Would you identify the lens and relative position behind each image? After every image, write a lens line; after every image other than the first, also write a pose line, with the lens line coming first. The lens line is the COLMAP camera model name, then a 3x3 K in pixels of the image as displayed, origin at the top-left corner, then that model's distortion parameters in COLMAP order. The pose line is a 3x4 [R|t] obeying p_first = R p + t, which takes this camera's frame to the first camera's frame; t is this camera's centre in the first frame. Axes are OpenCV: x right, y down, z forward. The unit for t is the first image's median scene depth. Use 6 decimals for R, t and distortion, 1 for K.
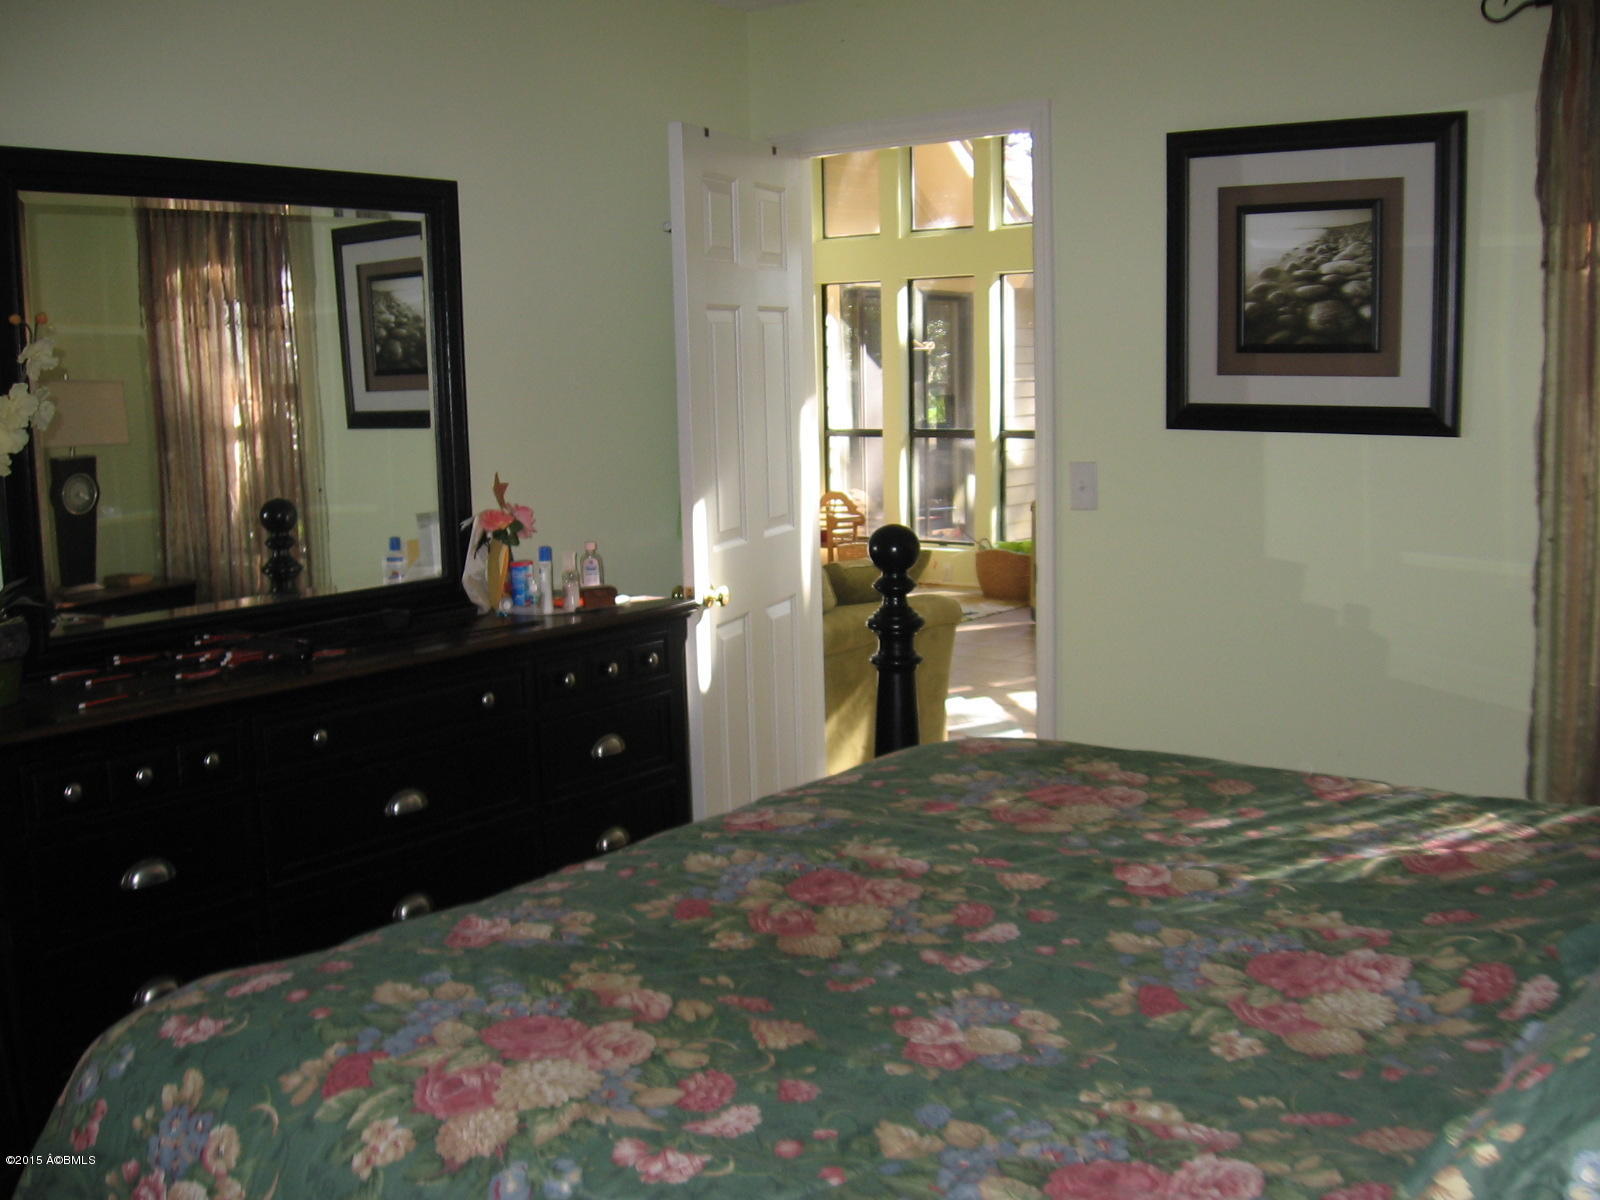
lens RADIAL K [[1660.3, 0, 801.8], [0, 1660.3, 600.4], [0, 0, 1]] dist [-0.116226, 0.000000]
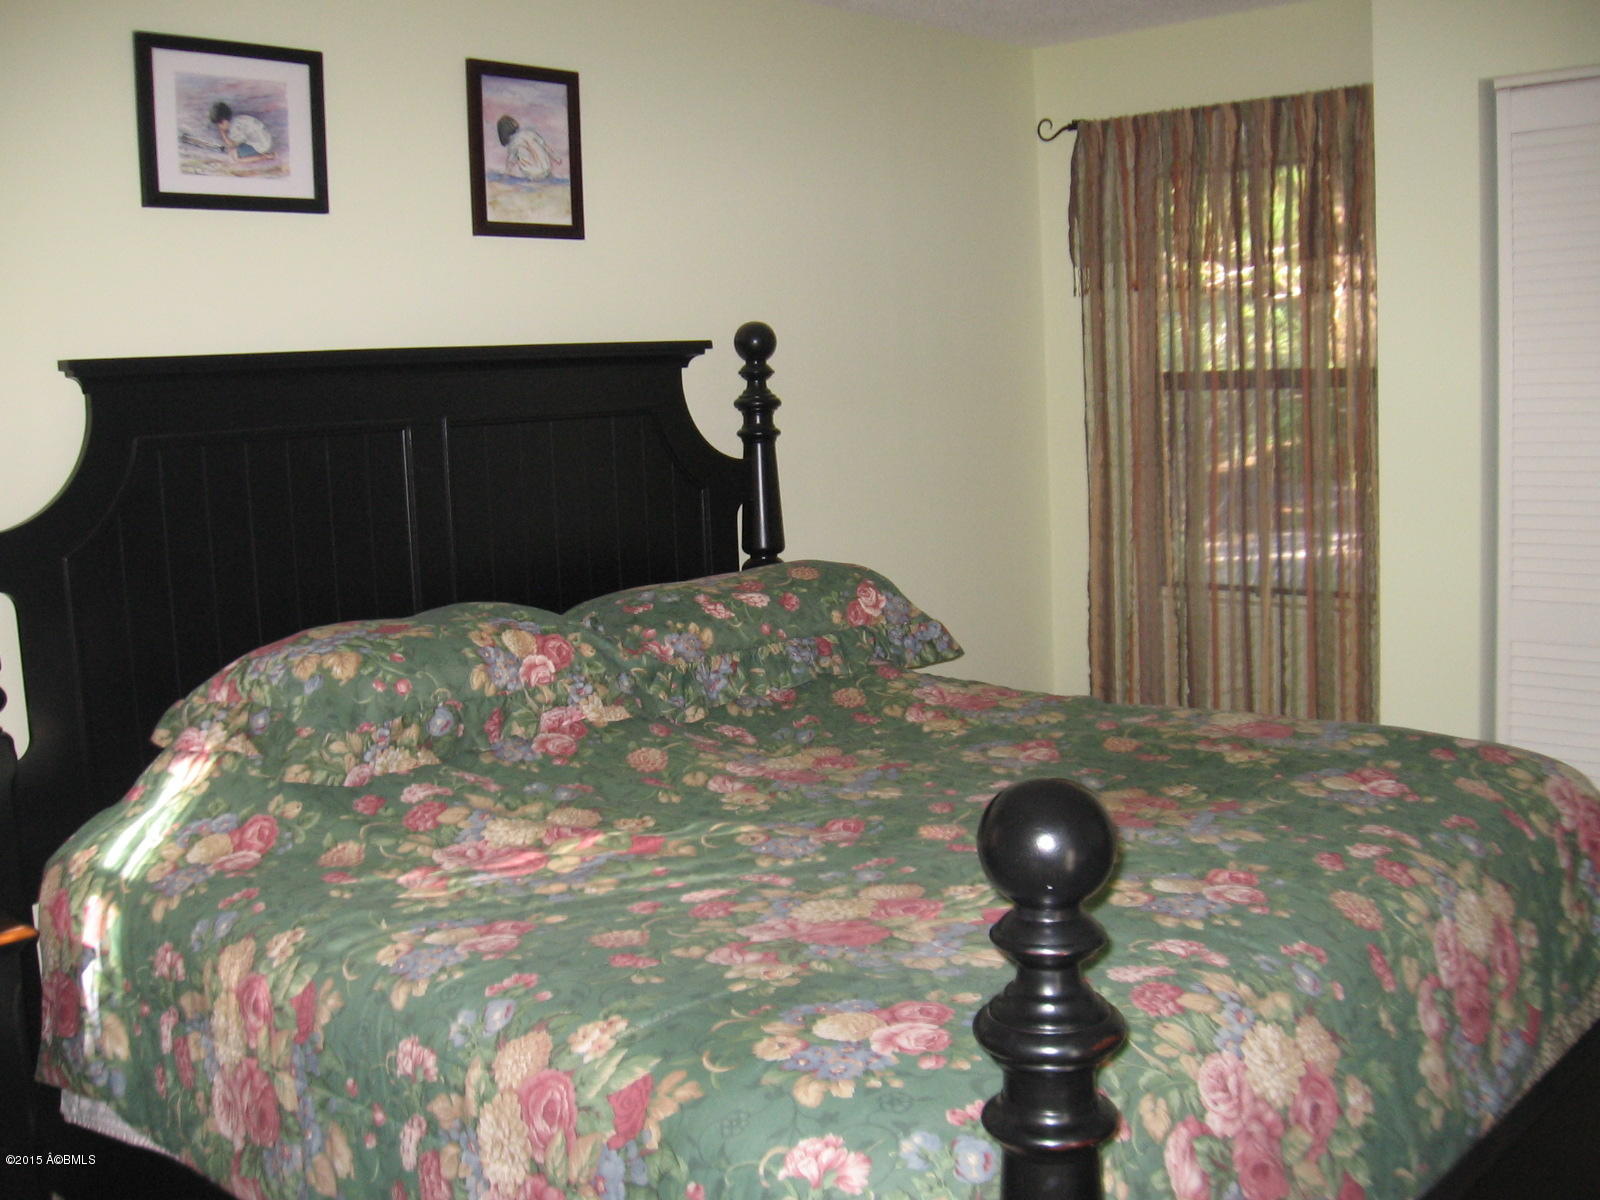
lens RADIAL K [[1660.3, 0, 792.1], [0, 1660.3, 607.1], [0, 0, 1]] dist [-0.116226, 0.000000]
pose [[-0.991842, 0.056244, 0.114392, 0.104428], [0.085792, 0.958264, 0.272707, -0.311095], [-0.094280, 0.280296, -0.955272, 2.162693]]
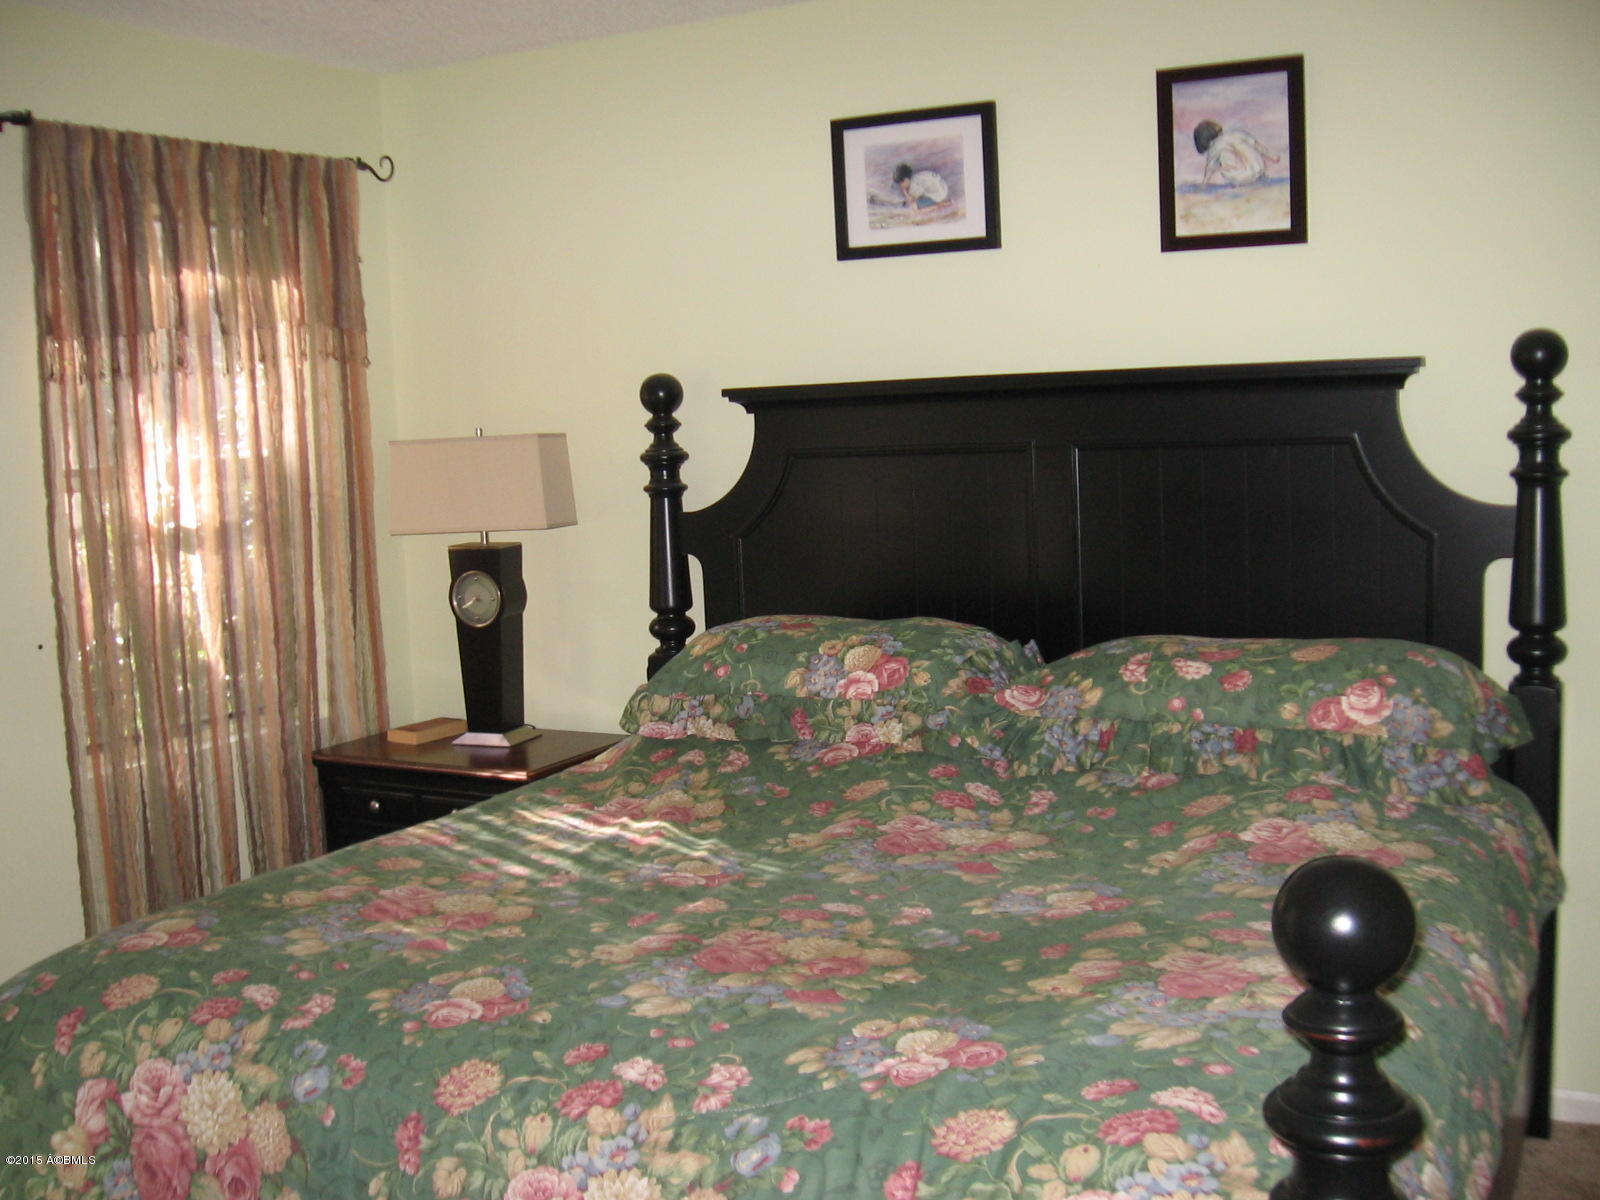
lens RADIAL K [[1660.3, 0, 795.8], [0, 1660.3, 597.4], [0, 0, 1]] dist [-0.116226, 0.000000]
pose [[-0.156973, -0.067098, 0.985321, -0.987454], [0.182114, 0.978614, 0.095654, -0.129729], [-0.970667, 0.194456, -0.141397, 1.114548]]
